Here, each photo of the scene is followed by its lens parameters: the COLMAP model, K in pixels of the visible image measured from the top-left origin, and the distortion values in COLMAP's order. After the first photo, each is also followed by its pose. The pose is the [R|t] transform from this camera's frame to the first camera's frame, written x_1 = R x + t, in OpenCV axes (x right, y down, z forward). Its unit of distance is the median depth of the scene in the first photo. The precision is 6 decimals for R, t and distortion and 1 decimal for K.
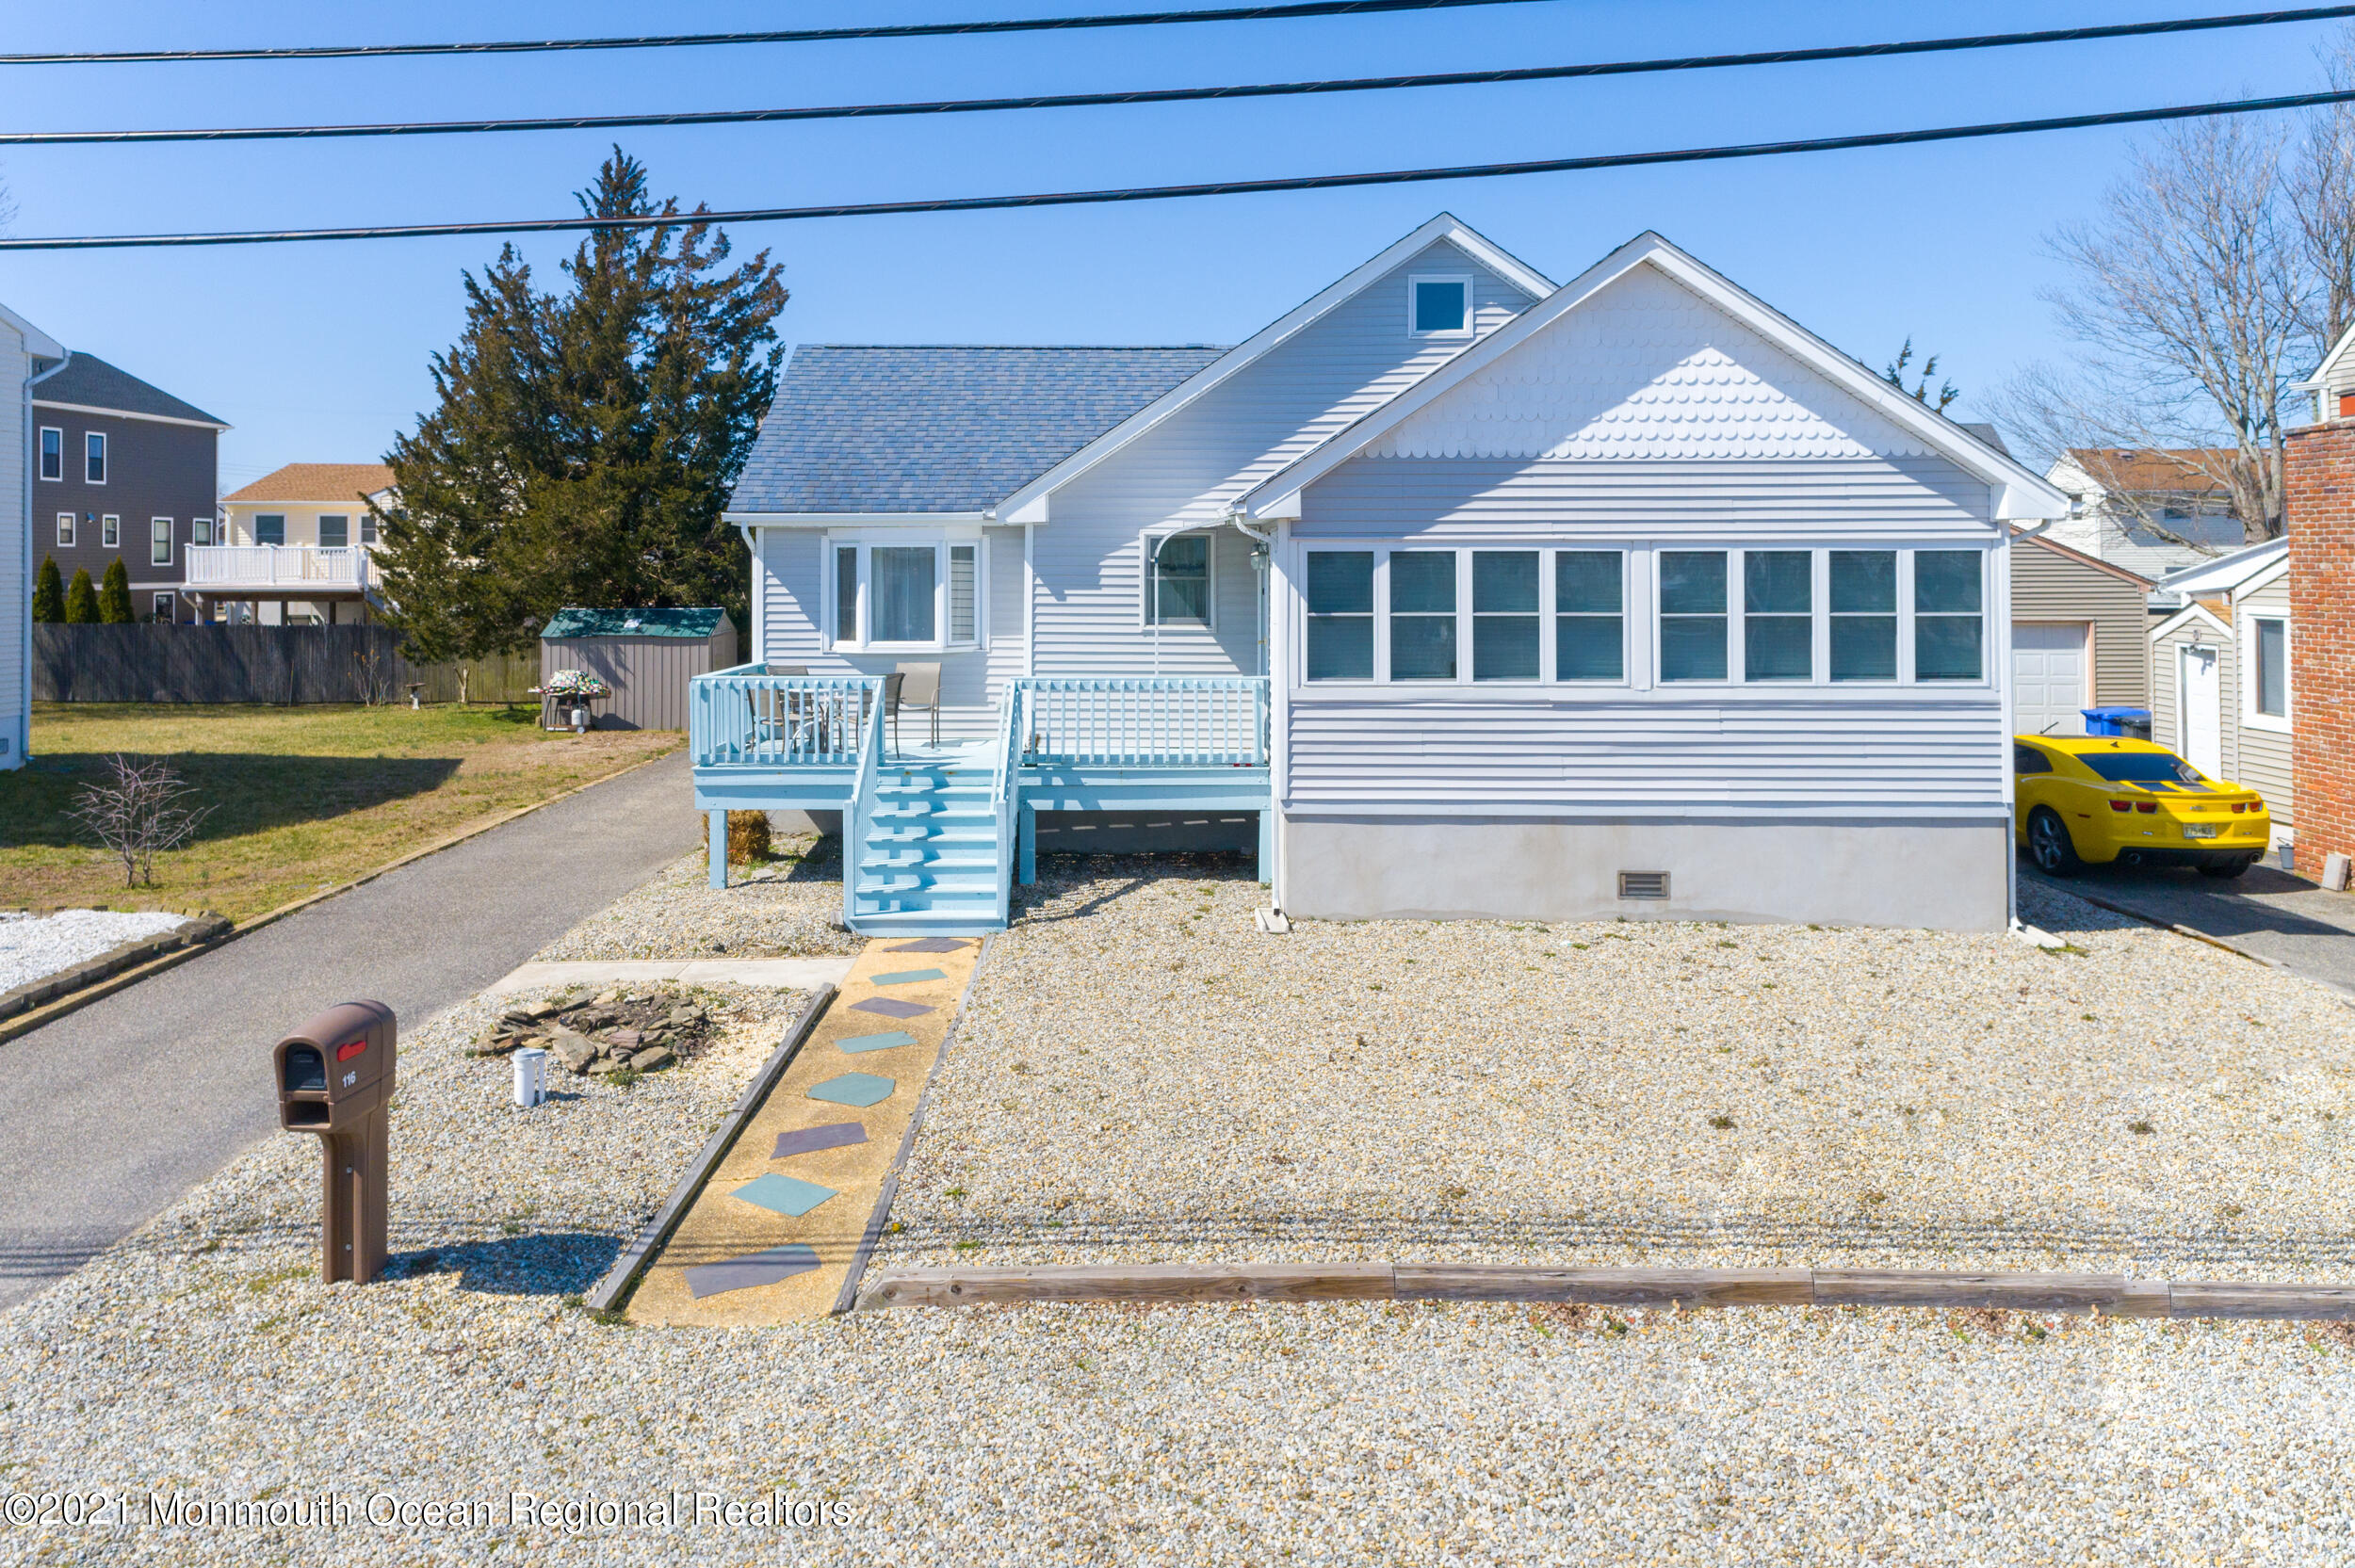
lens RADIAL K [[1677.7, 0, 1177.3], [0, 1677.7, 510.6], [0, 0, 1]] dist [0.024432, 0.002205]
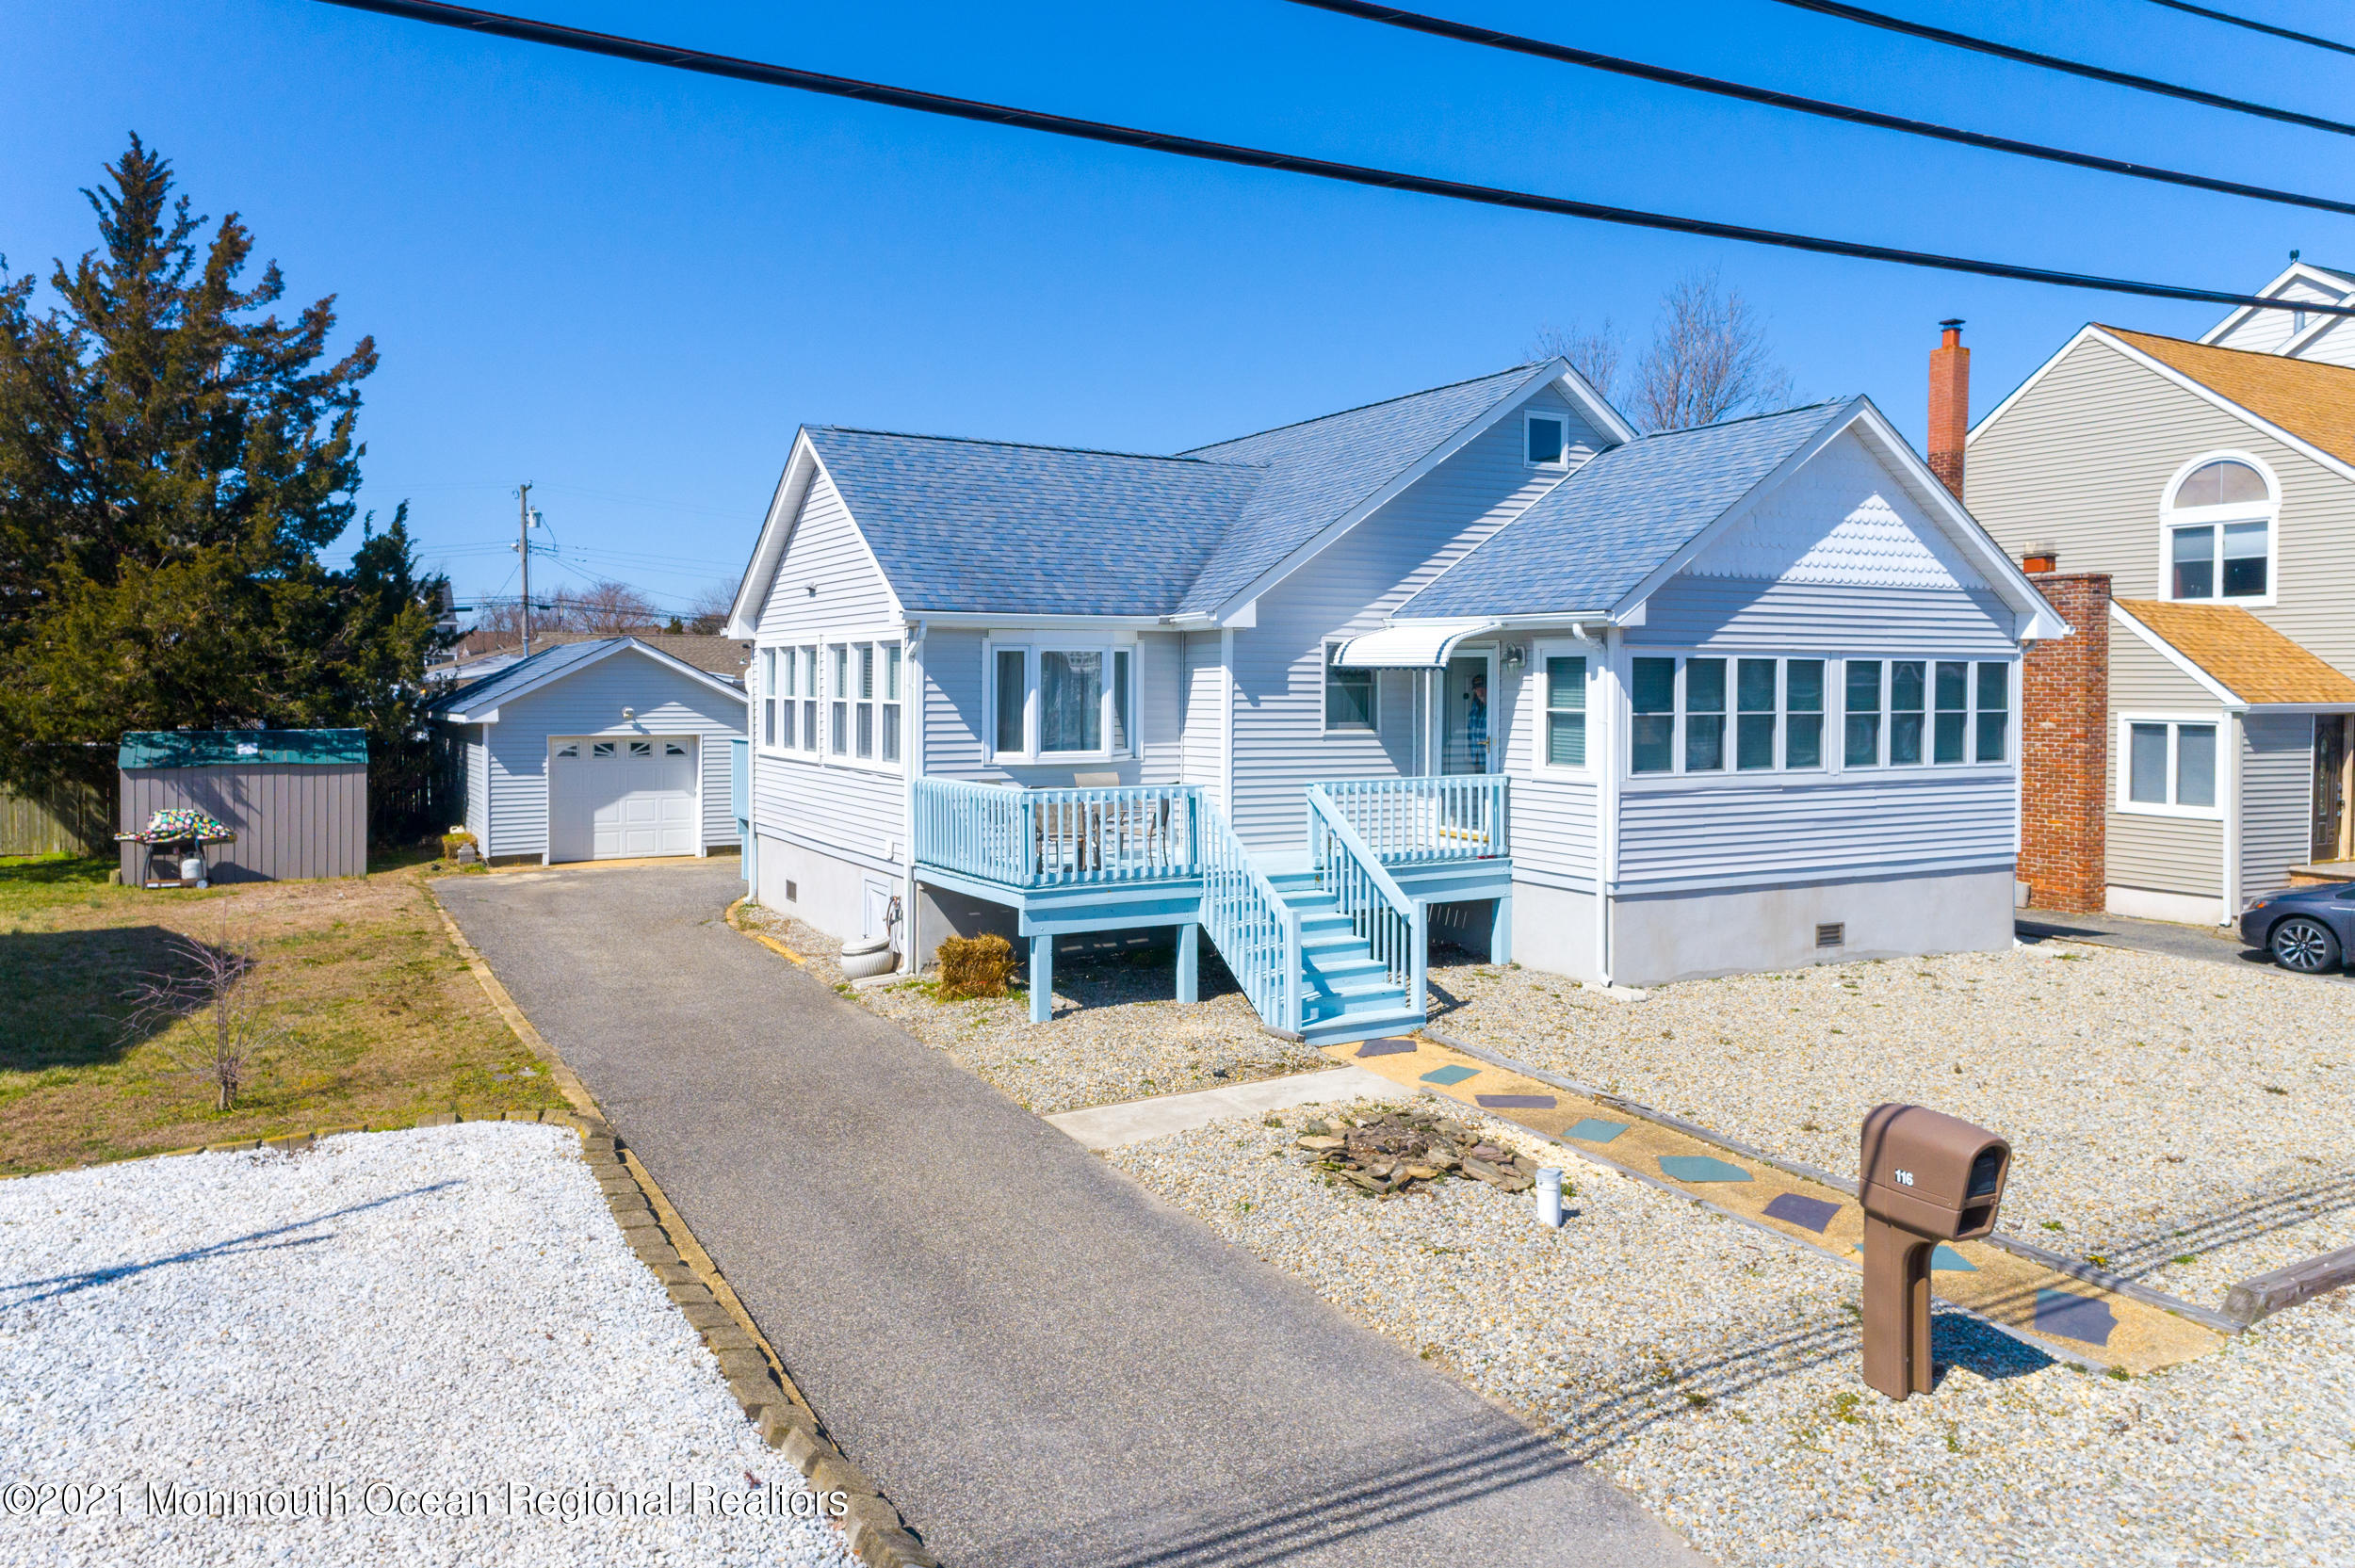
lens RADIAL K [[1611.1, 0, 1171.0], [0, 1611.1, 692.2], [0, 0, 1]] dist [0.027551, 0.008529]
pose [[0.860005, 0.001067, 0.510284, -0.604721], [-0.017687, 0.999459, 0.027719, 0.019493], [-0.509978, -0.032864, 0.859559, 0.201583]]
